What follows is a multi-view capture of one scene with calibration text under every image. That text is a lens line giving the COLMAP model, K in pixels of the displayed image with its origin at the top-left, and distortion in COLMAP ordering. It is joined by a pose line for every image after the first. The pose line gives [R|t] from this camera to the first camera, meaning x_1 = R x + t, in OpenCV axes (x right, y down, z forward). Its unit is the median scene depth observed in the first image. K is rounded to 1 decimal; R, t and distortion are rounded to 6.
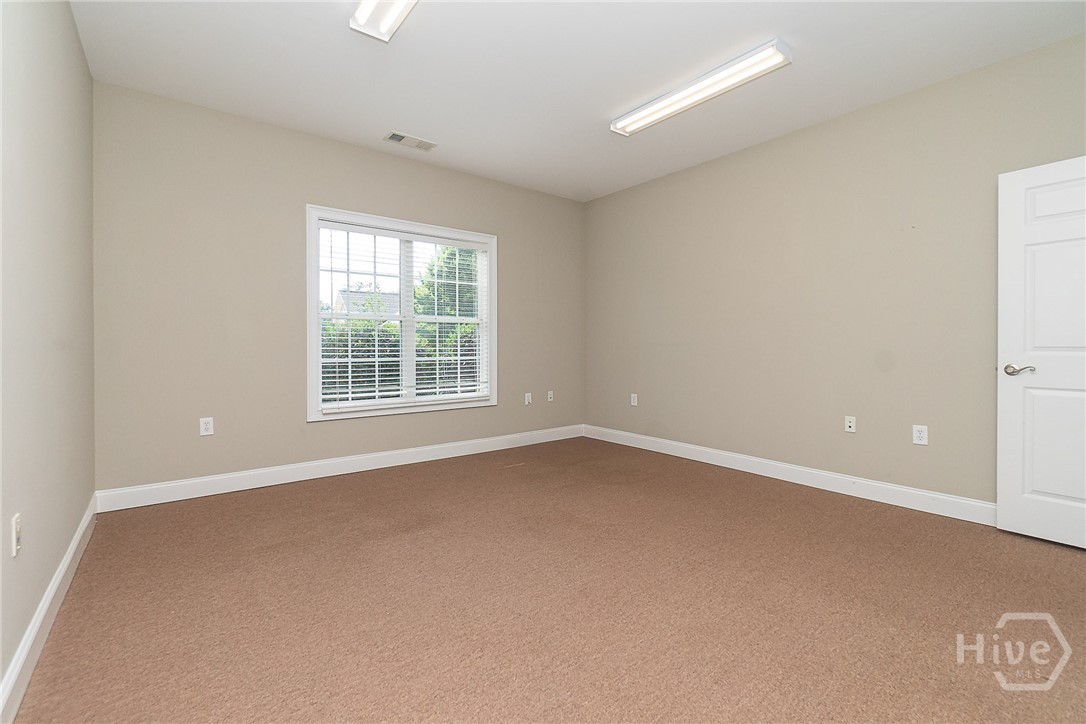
lens RADIAL K [[486.0, 0, 545.1], [0, 486.0, 344.3], [0, 0, 1]] dist [0.000553, -0.000006]
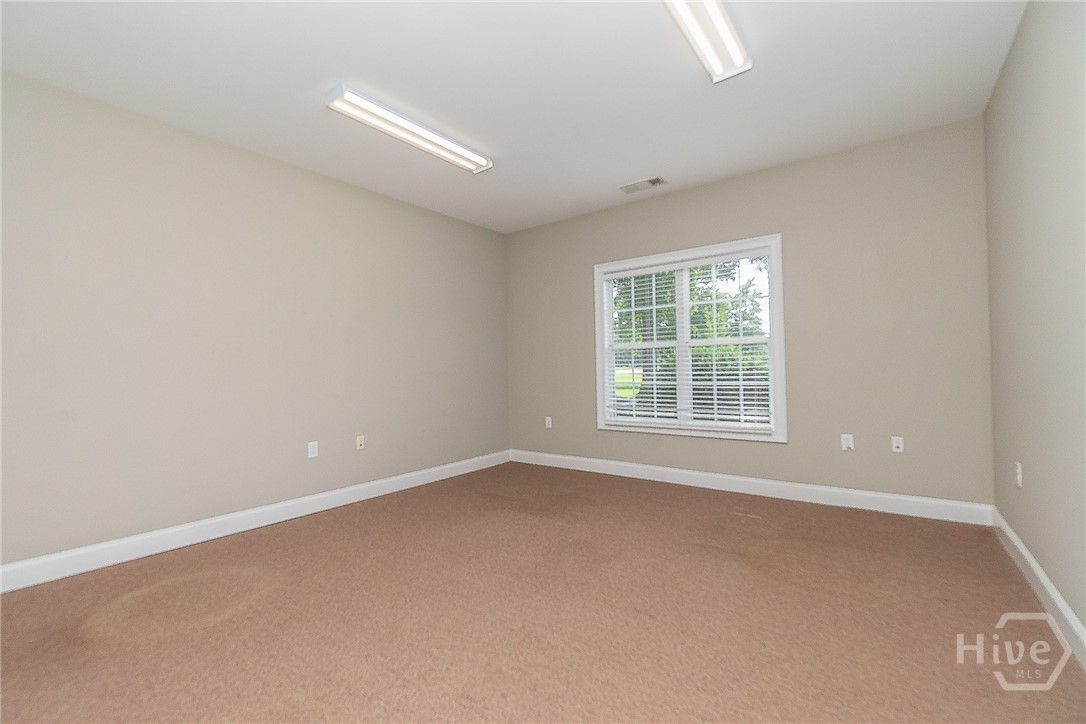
lens RADIAL K [[446.4, 0, 543.0], [0, 446.4, 362.0], [0, 0, 1]] dist [-0.000535, -0.000002]
pose [[0.252446, -0.028236, -0.967199, 0.564956], [0.017302, 0.999546, -0.024664, 0.003759], [0.967456, -0.010508, 0.252820, 0.470255]]
